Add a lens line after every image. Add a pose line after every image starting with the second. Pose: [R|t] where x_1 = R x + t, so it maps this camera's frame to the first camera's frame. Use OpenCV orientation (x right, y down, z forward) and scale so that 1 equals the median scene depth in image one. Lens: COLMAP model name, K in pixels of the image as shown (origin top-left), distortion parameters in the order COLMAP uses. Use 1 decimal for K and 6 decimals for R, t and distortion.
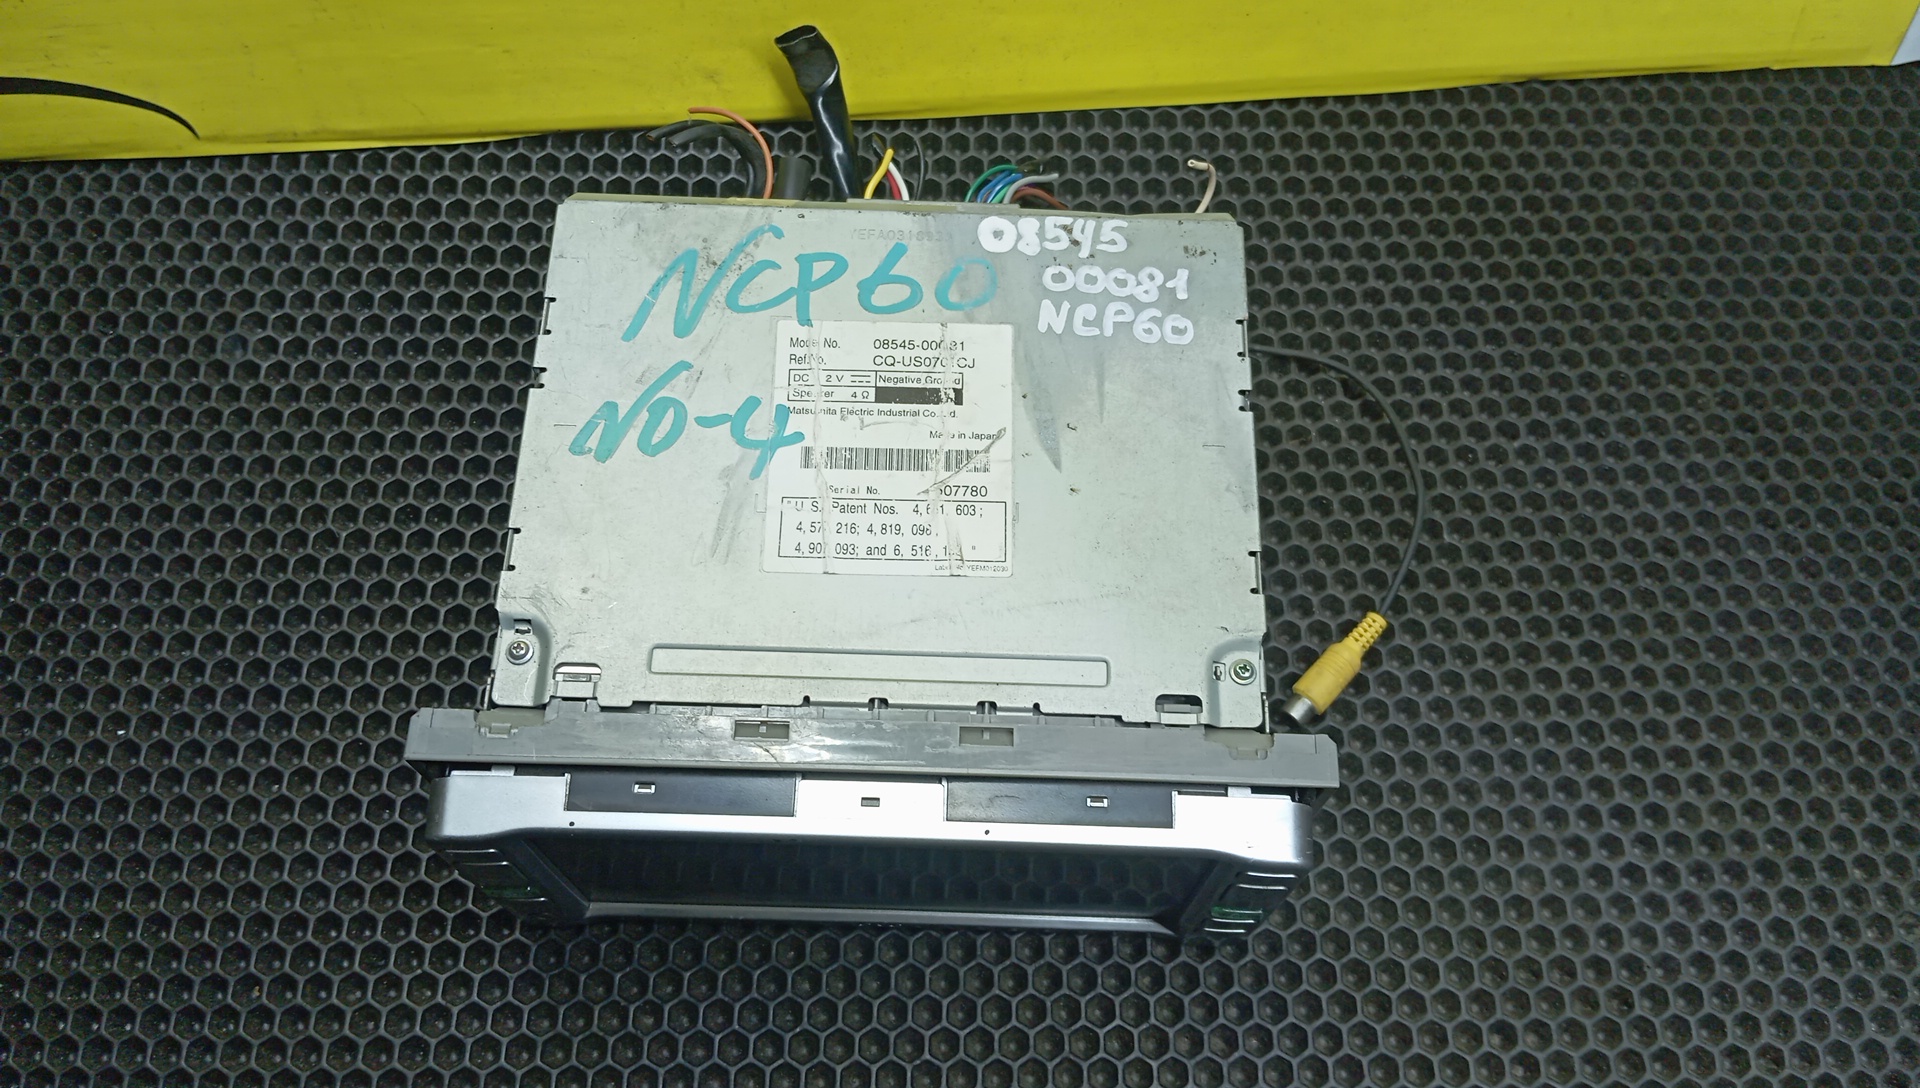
lens RADIAL K [[1577.5, 0, 956.4], [0, 1577.5, 567.2], [0, 0, 1]] dist [0.080581, -0.179640]
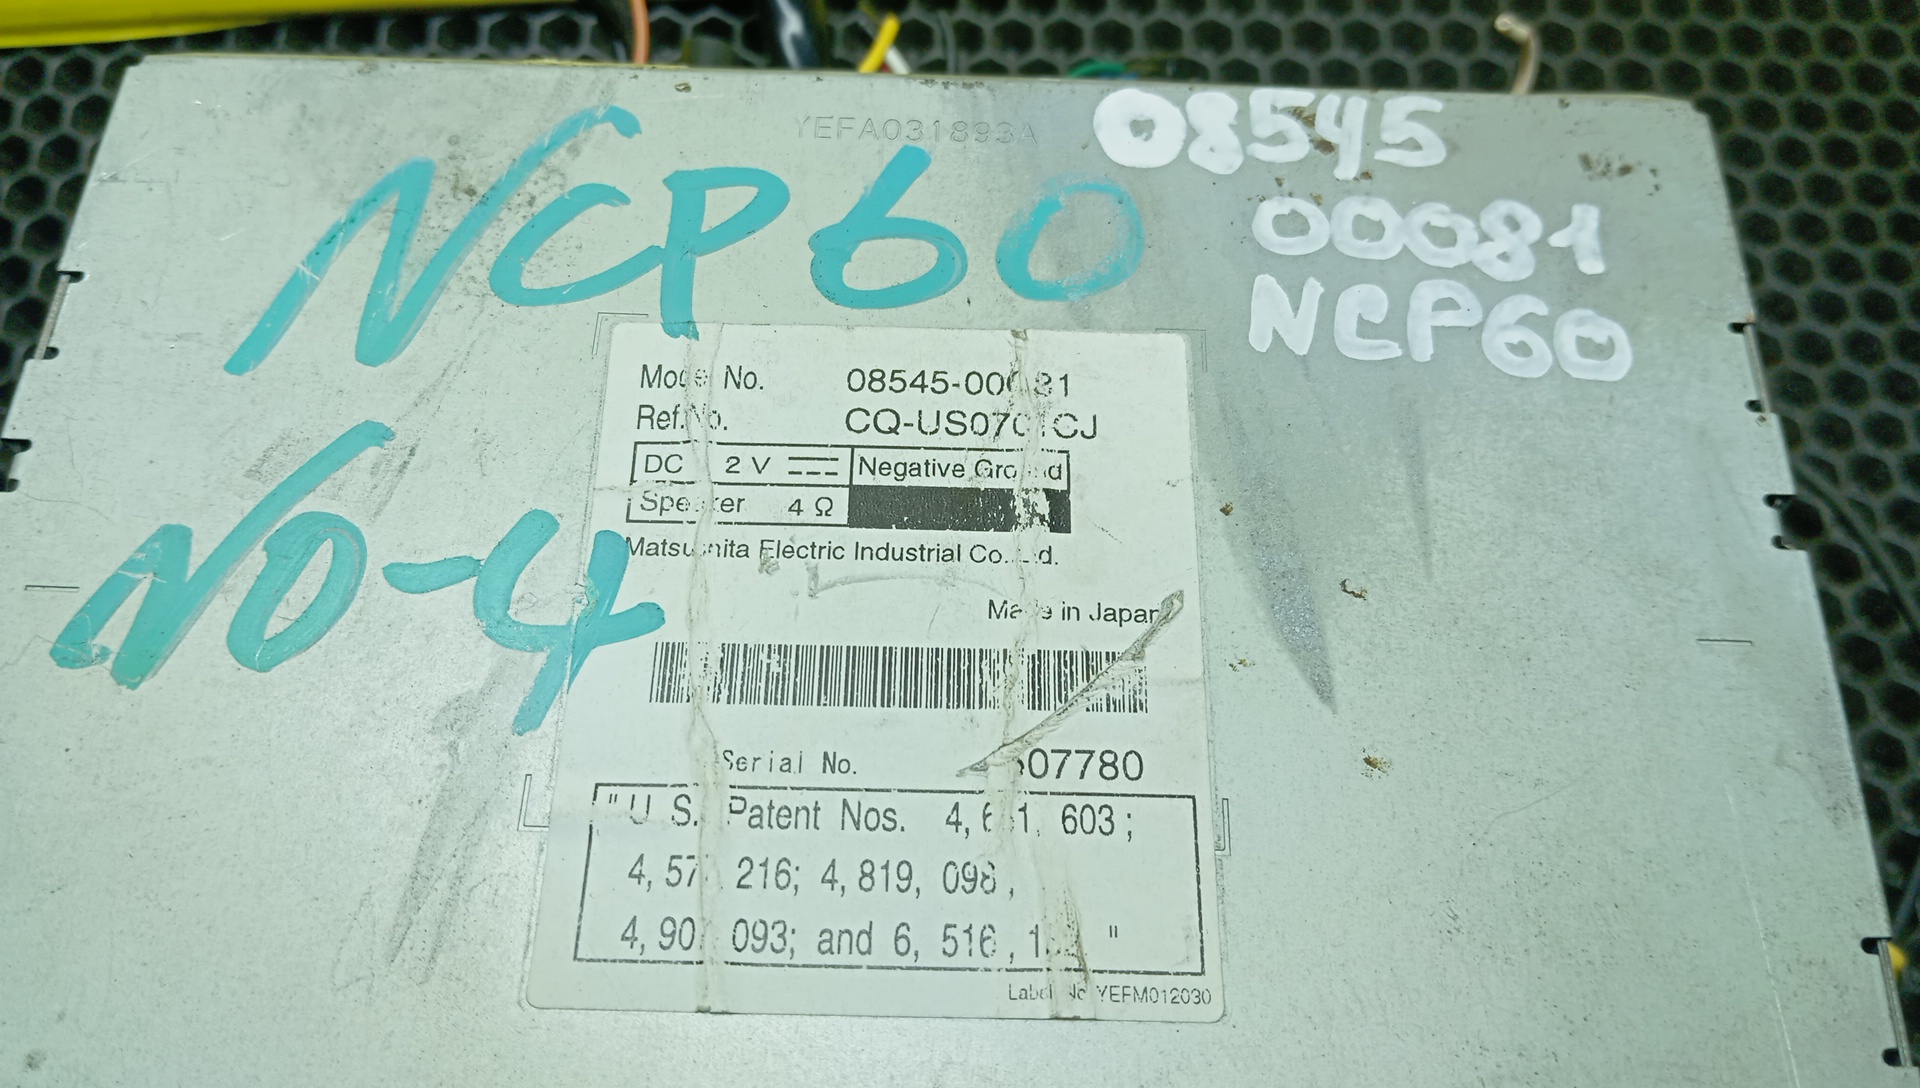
lens RADIAL K [[1628.1, 0, 955.6], [0, 1628.1, 564.2], [0, 0, 1]] dist [0.080441, -0.205448]
pose [[0.999971, 0.000885, -0.007560, -0.021222], [-0.001220, 0.999009, -0.044496, -0.075148], [0.007513, 0.044504, 0.998981, 0.581671]]
